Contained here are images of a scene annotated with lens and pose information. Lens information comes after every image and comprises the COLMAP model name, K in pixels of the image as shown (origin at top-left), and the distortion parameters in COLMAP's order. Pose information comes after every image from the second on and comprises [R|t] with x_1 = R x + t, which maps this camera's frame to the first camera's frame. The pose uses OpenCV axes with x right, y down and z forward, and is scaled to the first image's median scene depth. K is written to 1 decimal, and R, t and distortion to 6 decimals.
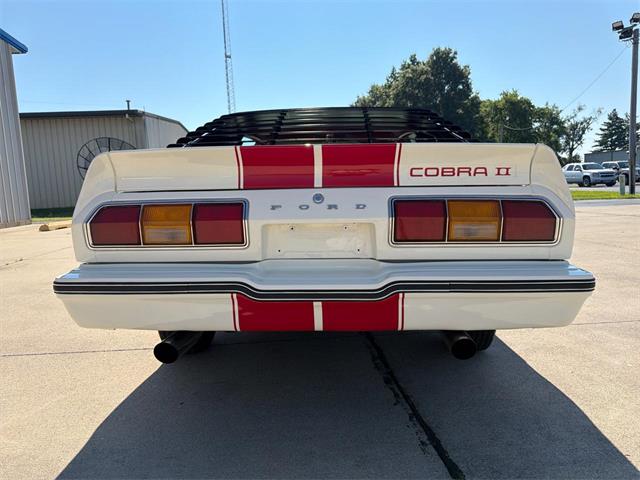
lens RADIAL K [[457.5, 0, 321.8], [0, 457.5, 239.7], [0, 0, 1]] dist [0.046693, -0.063338]
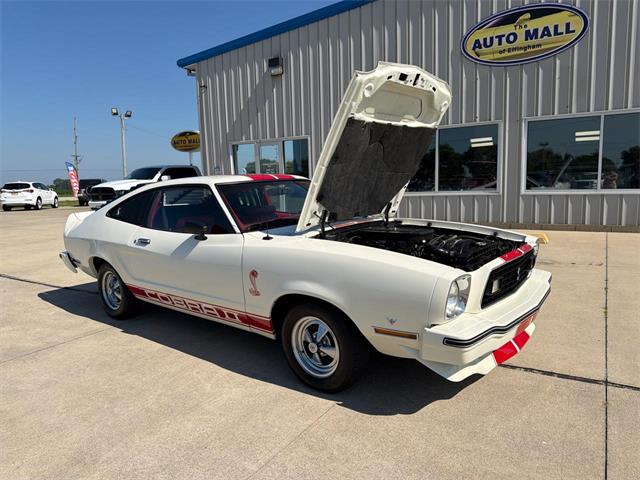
lens RADIAL K [[456.5, 0, 318.4], [0, 456.5, 244.1], [0, 0, 1]] dist [0.040293, -0.051120]
pose [[-0.605291, 0.161534, -0.779442, 1.355670], [-0.044442, 0.970808, 0.235706, -0.574254], [0.794763, 0.177310, -0.580442, 2.949443]]
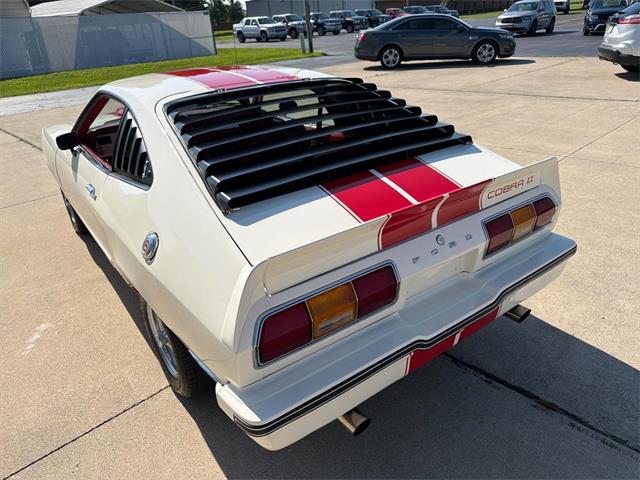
lens RADIAL K [[463.4, 0, 323.6], [0, 463.4, 234.3], [0, 0, 1]] dist [0.005390, -0.005020]
pose [[0.782182, -0.279700, 0.556740, -0.581827], [0.110056, 0.941546, 0.318402, -0.337250], [-0.613253, -0.187776, 0.767243, 0.224365]]
